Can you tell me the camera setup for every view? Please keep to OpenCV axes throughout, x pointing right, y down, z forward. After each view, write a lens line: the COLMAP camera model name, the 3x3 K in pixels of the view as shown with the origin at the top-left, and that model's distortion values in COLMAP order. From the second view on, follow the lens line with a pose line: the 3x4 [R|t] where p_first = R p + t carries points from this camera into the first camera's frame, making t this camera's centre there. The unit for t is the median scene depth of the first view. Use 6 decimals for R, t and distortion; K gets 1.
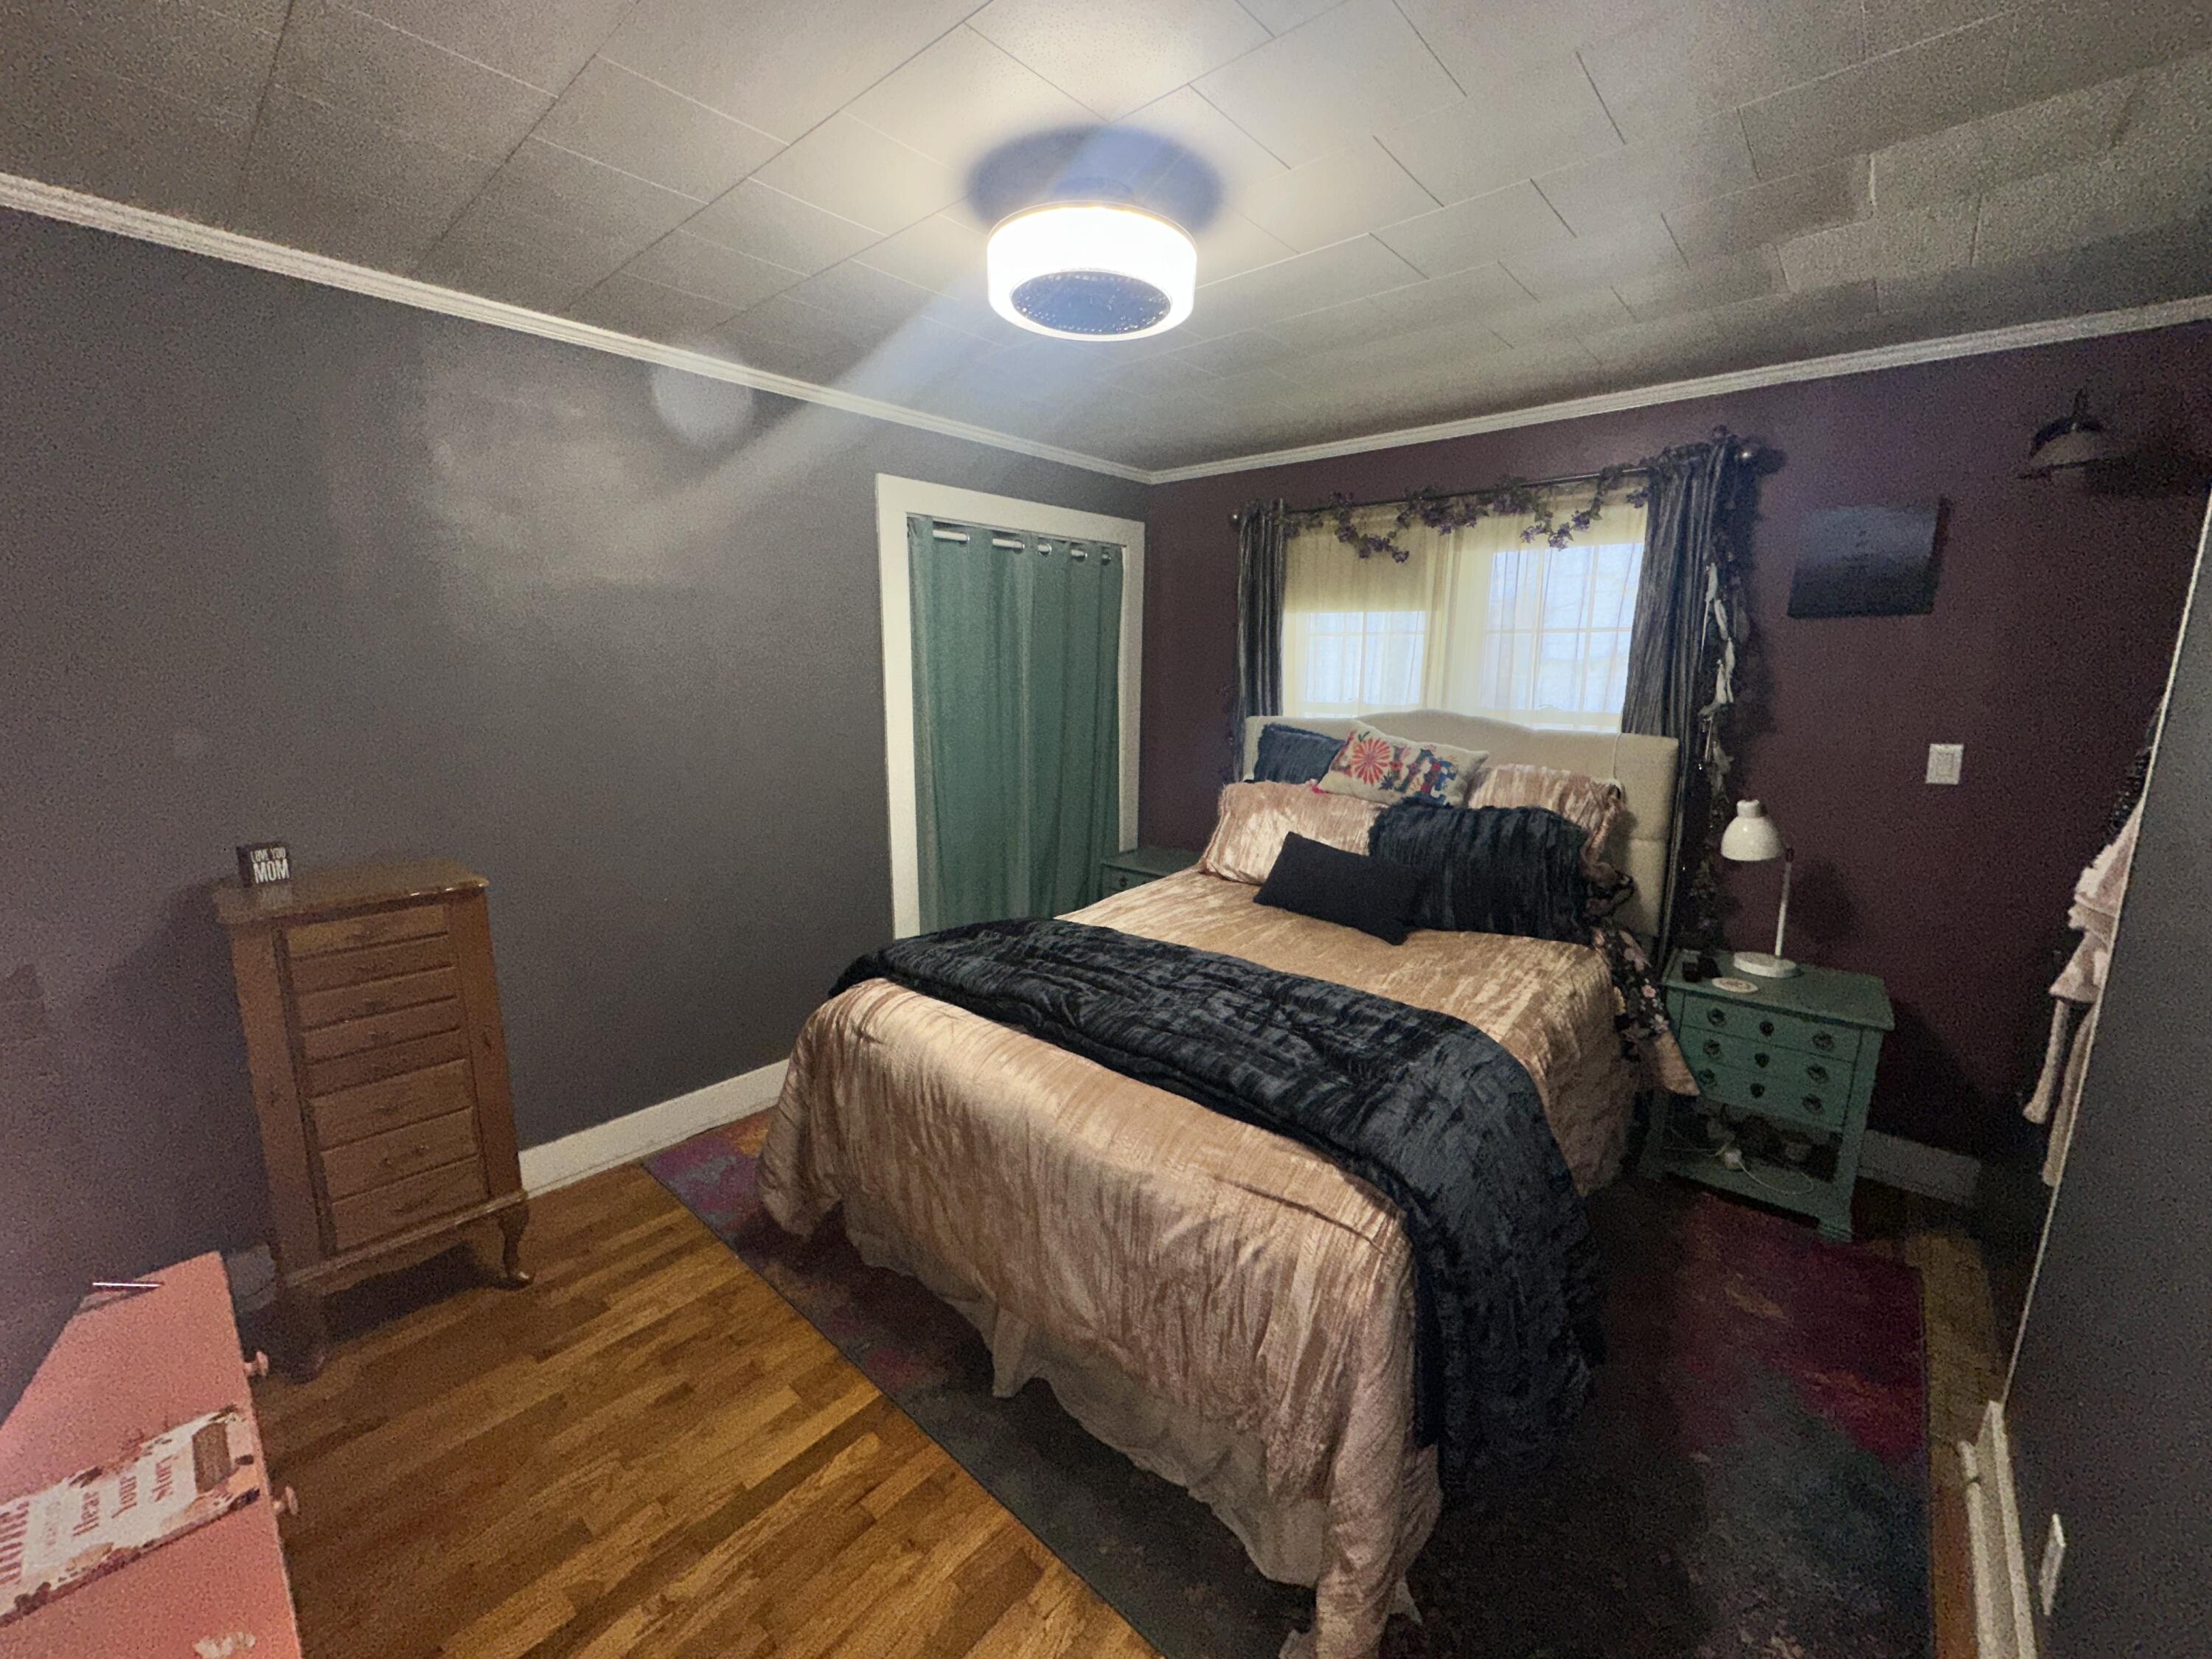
lens RADIAL K [[881.1, 0, 1101.0], [0, 881.1, 827.3], [0, 0, 1]] dist [-0.005529, 0.000895]
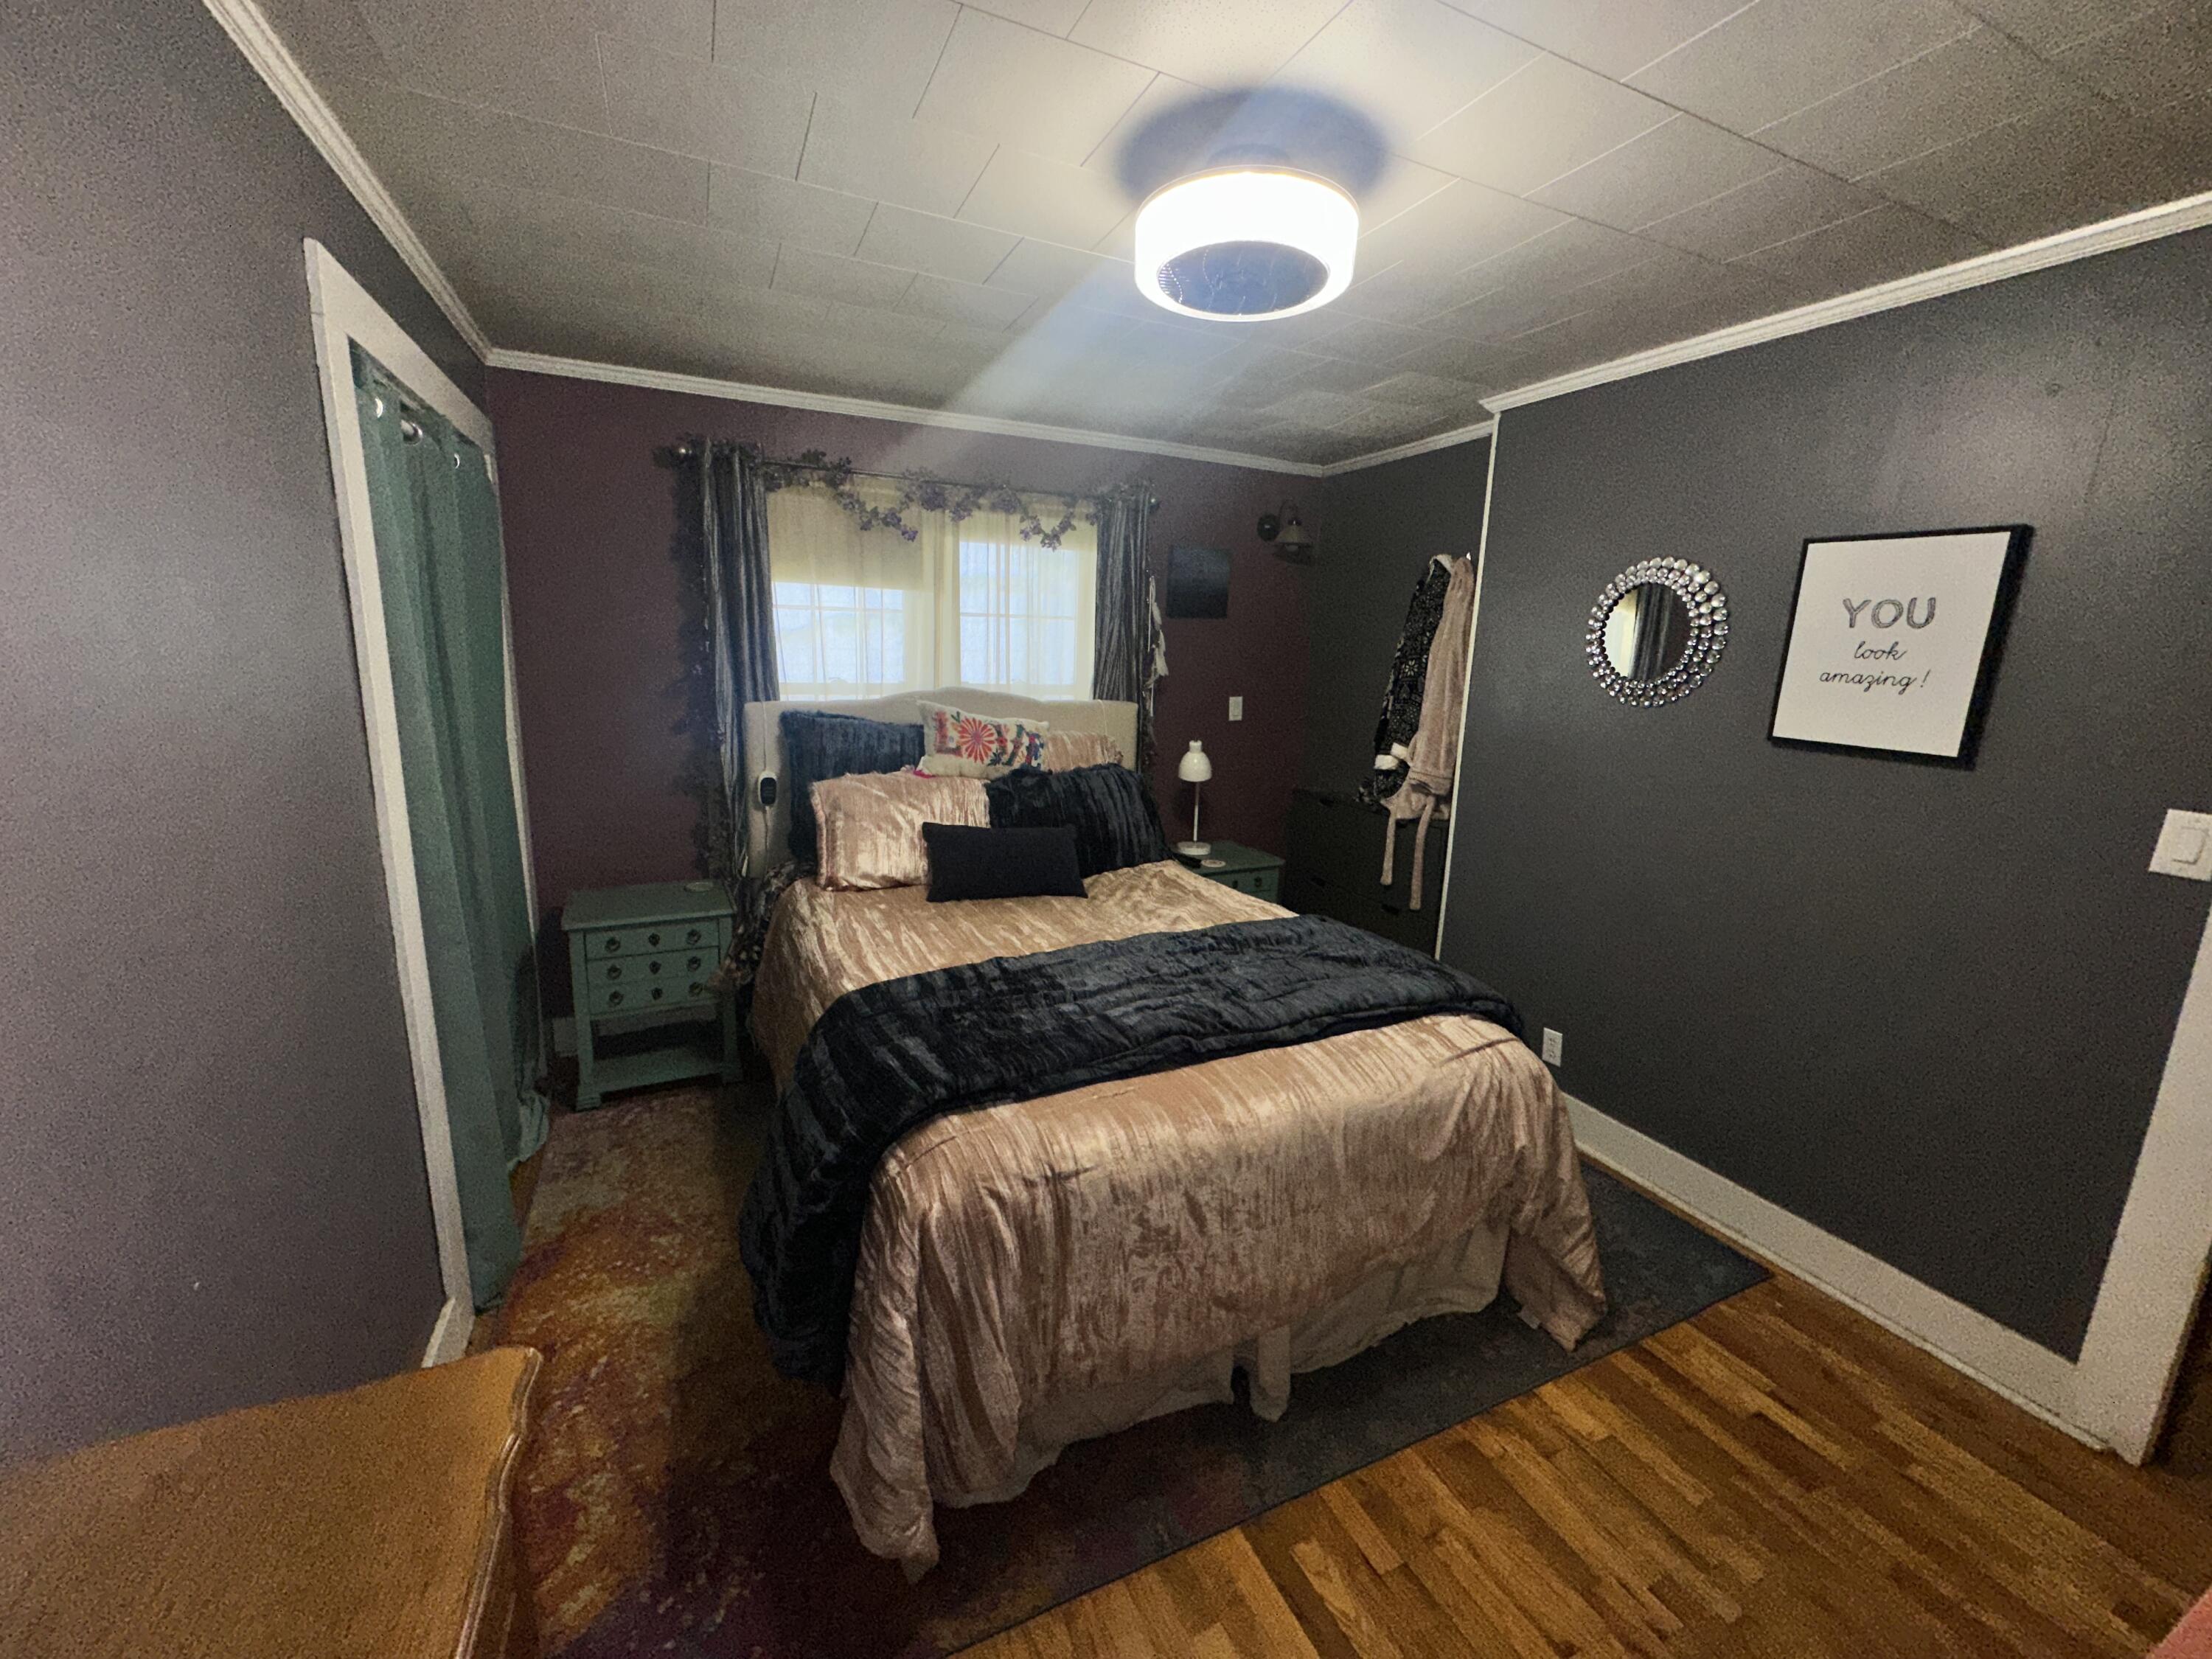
lens RADIAL K [[881.1, 0, 1102.5], [0, 881.1, 828.7], [0, 0, 1]] dist [-0.005529, 0.000895]
pose [[0.399744, -0.181629, 0.898452, -0.595168], [0.143754, 0.980465, 0.134248, -0.092639], [-0.905284, 0.075491, 0.418045, 0.453604]]
